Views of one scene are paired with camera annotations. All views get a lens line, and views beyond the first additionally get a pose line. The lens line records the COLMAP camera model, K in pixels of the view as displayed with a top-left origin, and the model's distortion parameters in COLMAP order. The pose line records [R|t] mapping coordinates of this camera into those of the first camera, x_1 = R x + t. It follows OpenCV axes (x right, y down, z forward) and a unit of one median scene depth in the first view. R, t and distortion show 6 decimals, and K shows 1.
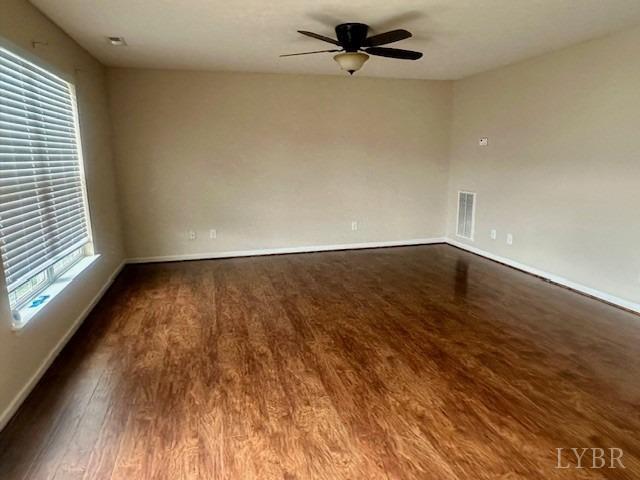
lens RADIAL K [[425.2, 0, 322.9], [0, 425.2, 239.0], [0, 0, 1]] dist [0.002112, -0.003077]
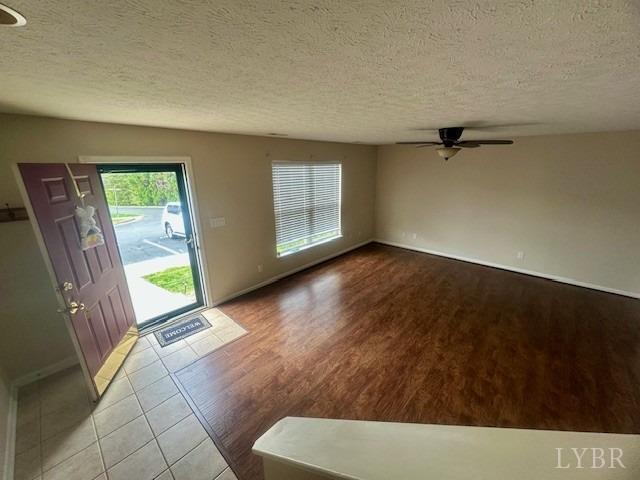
lens RADIAL K [[255.9, 0, 322.7], [0, 255.9, 241.4], [0, 0, 1]] dist [-0.006782, 0.000060]
pose [[0.541280, 0.253798, -0.801625, 0.735958], [-0.162836, 0.966951, 0.196189, -0.257080], [0.824925, 0.024340, 0.564718, 0.166356]]
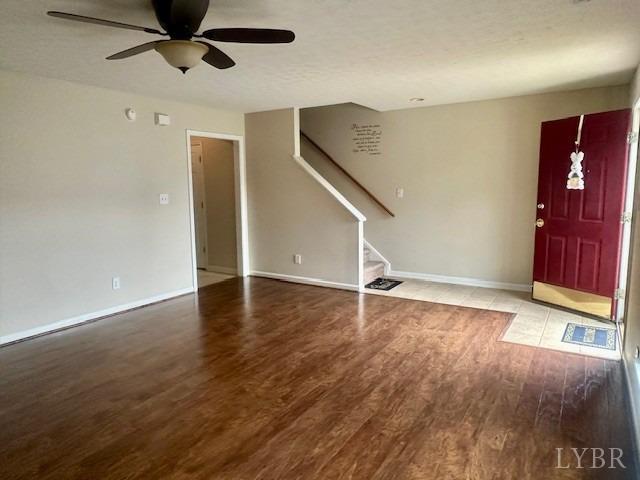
lens RADIAL K [[425.2, 0, 321.0], [0, 425.2, 239.6], [0, 0, 1]] dist [0.002112, -0.003077]
pose [[-0.678293, -0.080244, 0.730397, -0.716705], [0.159203, 0.954358, 0.252696, -0.317262], [-0.717337, 0.287683, -0.634559, 1.604931]]
